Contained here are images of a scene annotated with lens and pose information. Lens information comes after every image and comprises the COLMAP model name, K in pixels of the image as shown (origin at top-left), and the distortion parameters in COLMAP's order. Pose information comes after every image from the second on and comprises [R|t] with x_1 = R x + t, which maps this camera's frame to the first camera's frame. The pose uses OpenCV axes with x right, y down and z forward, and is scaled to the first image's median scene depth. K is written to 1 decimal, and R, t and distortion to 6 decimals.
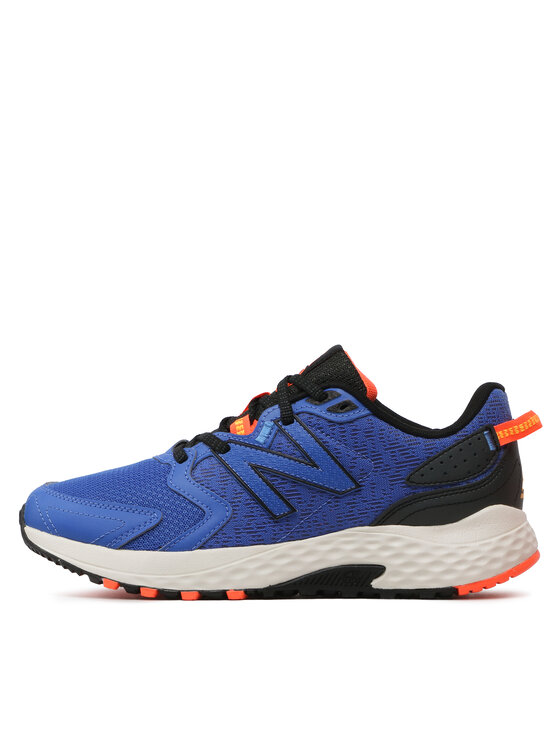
lens RADIAL K [[2356.0, 0, 280.4], [0, 2356.0, 374.2], [0, 0, 1]] dist [0.089123, 0.000000]
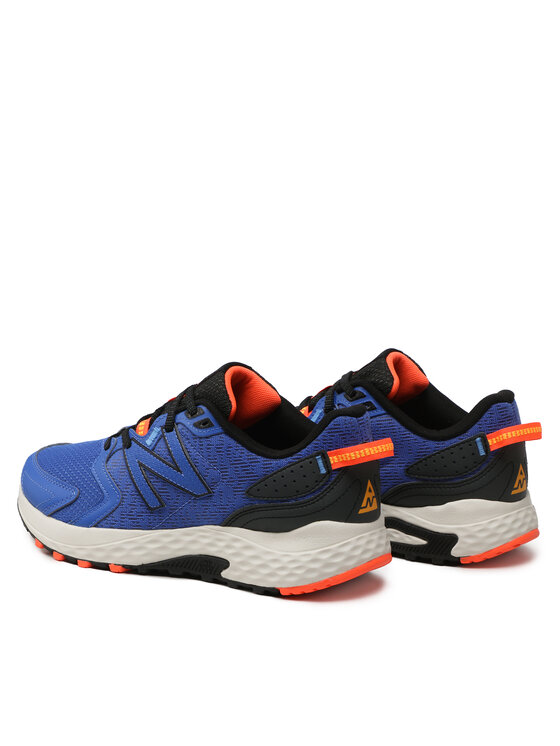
lens RADIAL K [[2356.0, 0, 279.7], [0, 2356.0, 372.0], [0, 0, 1]] dist [0.089123, 0.000000]
pose [[0.792250, 0.115291, -0.599206, 0.757661], [0.012671, 0.978669, 0.205055, -0.251707], [0.610065, -0.170047, 0.773889, 0.121102]]
